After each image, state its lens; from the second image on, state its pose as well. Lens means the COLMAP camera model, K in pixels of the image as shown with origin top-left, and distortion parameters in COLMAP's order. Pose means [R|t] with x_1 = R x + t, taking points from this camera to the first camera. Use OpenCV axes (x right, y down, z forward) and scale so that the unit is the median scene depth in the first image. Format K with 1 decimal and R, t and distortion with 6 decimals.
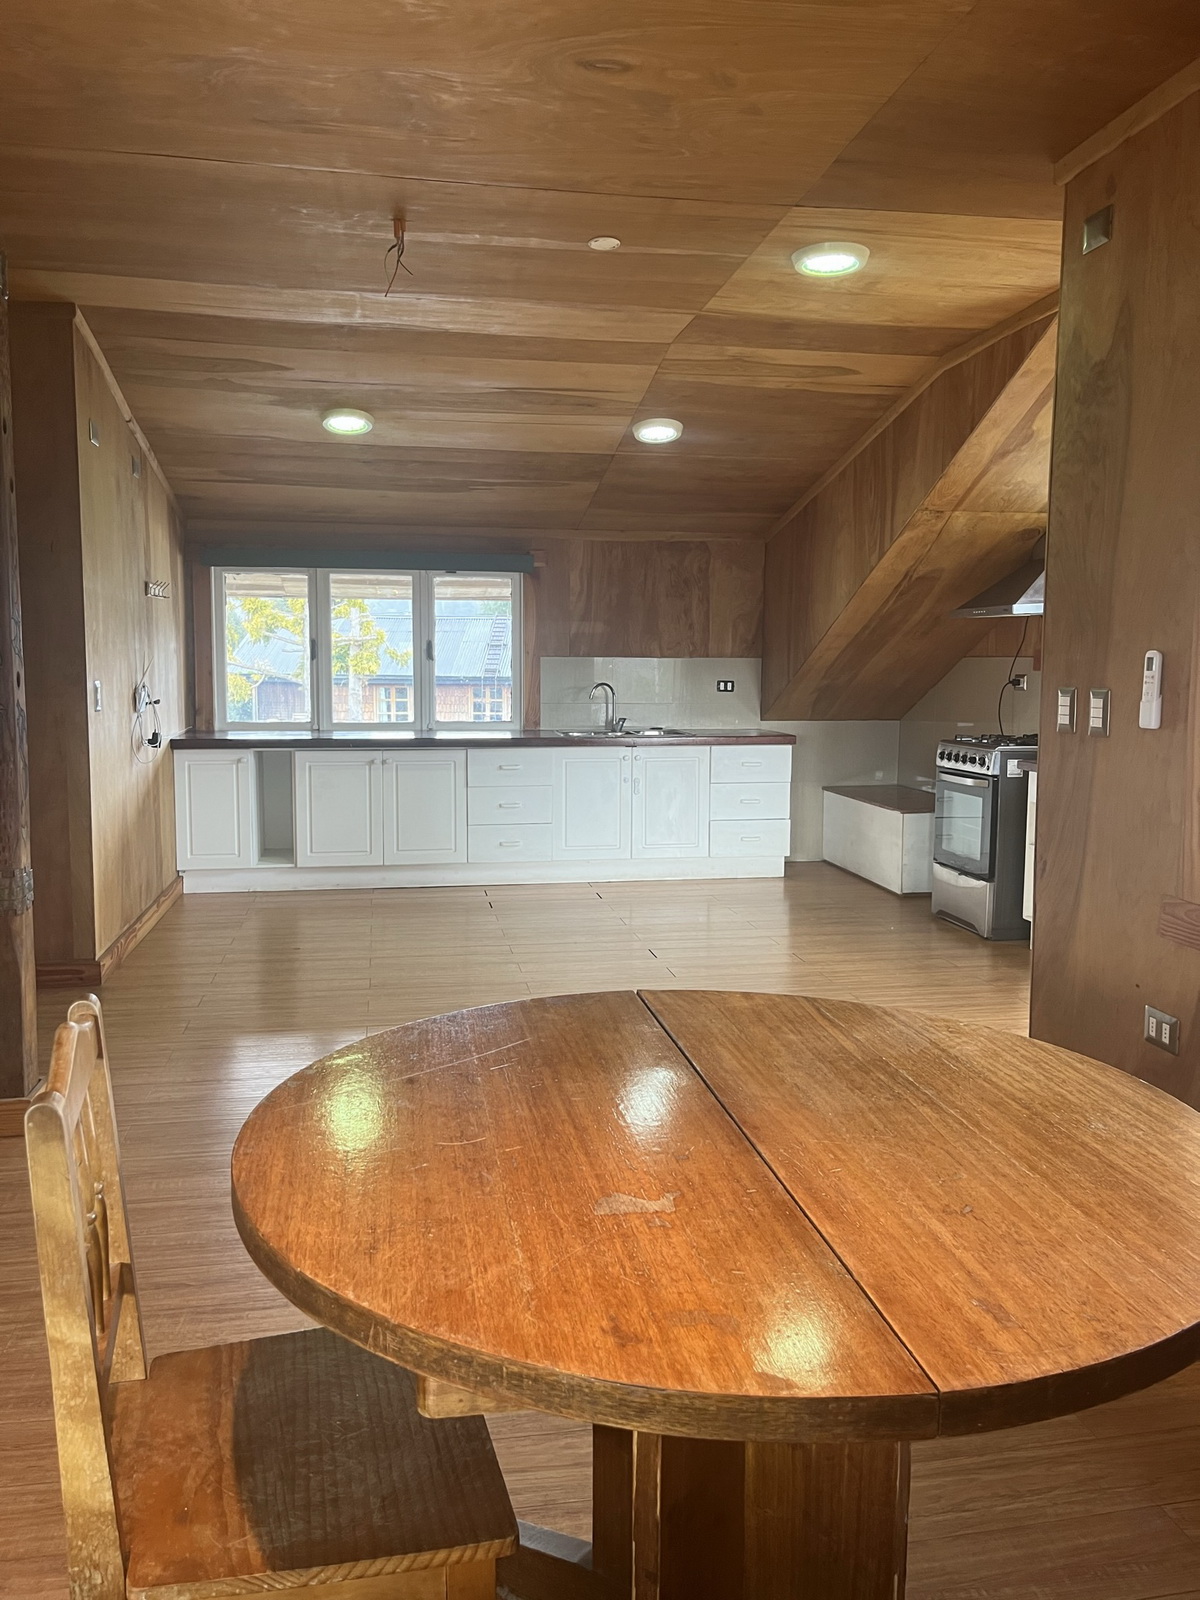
lens RADIAL K [[1192.1, 0, 600.0], [0, 1192.1, 800.0], [0, 0, 1]] dist [0.021189, -0.003554]
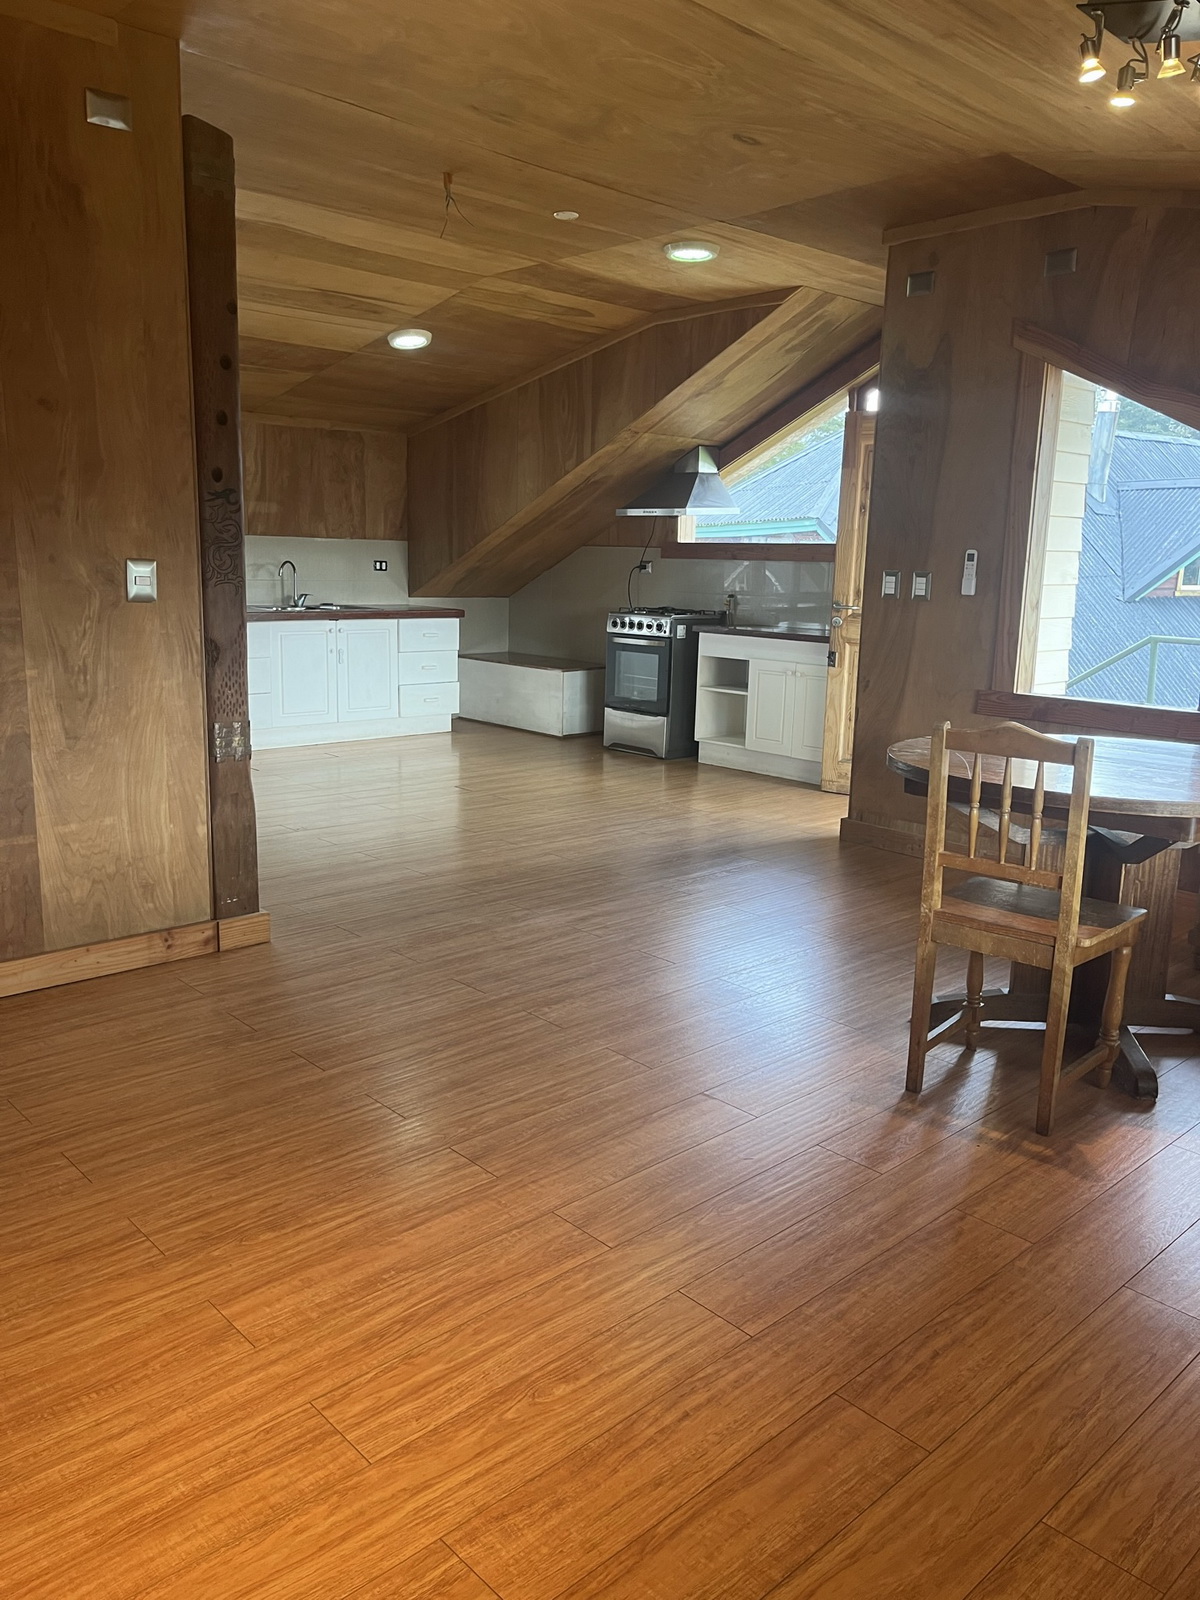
lens RADIAL K [[1192.1, 0, 600.0], [0, 1192.1, 800.0], [0, 0, 1]] dist [0.021189, -0.003554]
pose [[0.838633, -0.089964, 0.537216, -0.415412], [0.037788, 0.993499, 0.107385, 0.012683], [-0.543385, -0.069756, 0.836581, -0.079522]]
